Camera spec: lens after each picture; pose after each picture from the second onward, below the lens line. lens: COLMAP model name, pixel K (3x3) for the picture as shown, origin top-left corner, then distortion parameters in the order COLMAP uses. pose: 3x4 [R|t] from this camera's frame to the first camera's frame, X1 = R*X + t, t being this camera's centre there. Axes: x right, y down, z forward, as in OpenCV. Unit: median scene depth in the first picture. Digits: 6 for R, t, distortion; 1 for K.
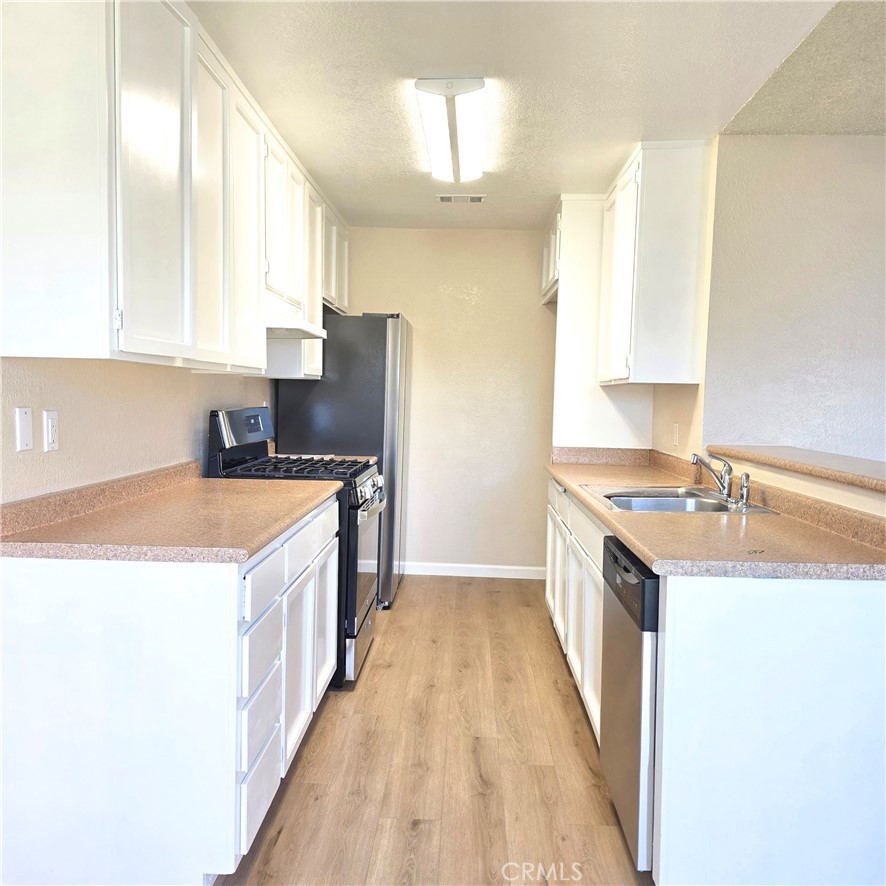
lens RADIAL K [[790.3, 0, 433.3], [0, 790.3, 450.6], [0, 0, 1]] dist [0.096851, -0.135821]
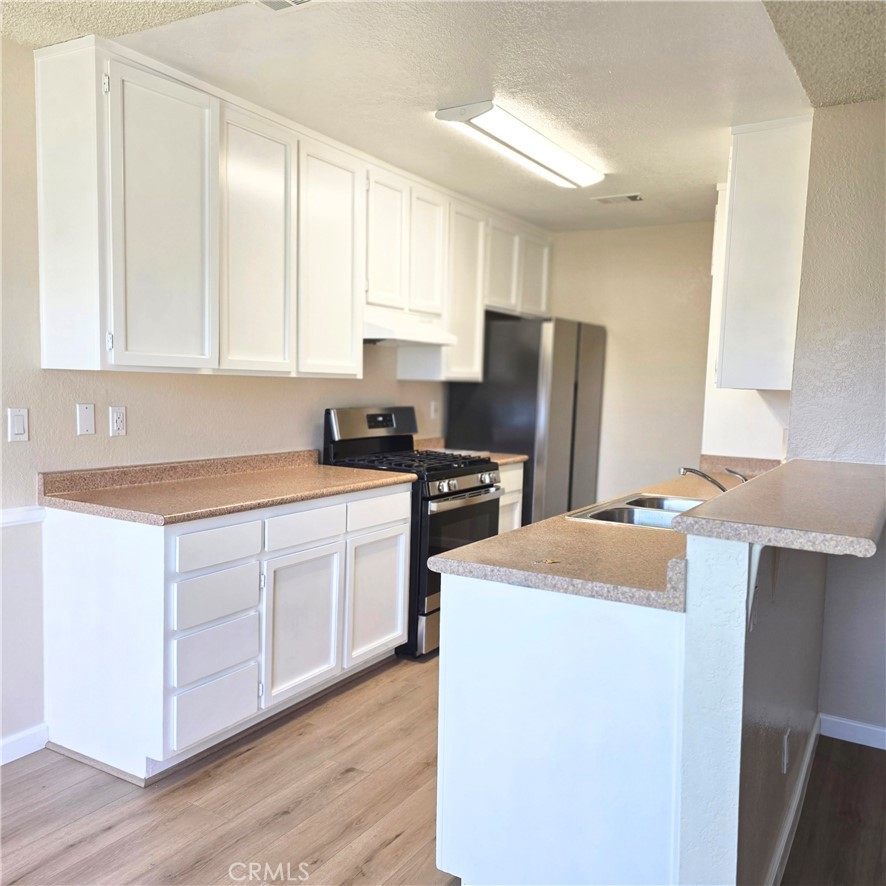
lens RADIAL K [[790.3, 0, 445.0], [0, 790.3, 457.6], [0, 0, 1]] dist [0.111708, -0.150239]
pose [[0.881278, 0.051439, -0.469791, 0.449047], [-0.045702, 0.998676, 0.023617, -0.013726], [0.470383, 0.000657, 0.882462, 0.032543]]
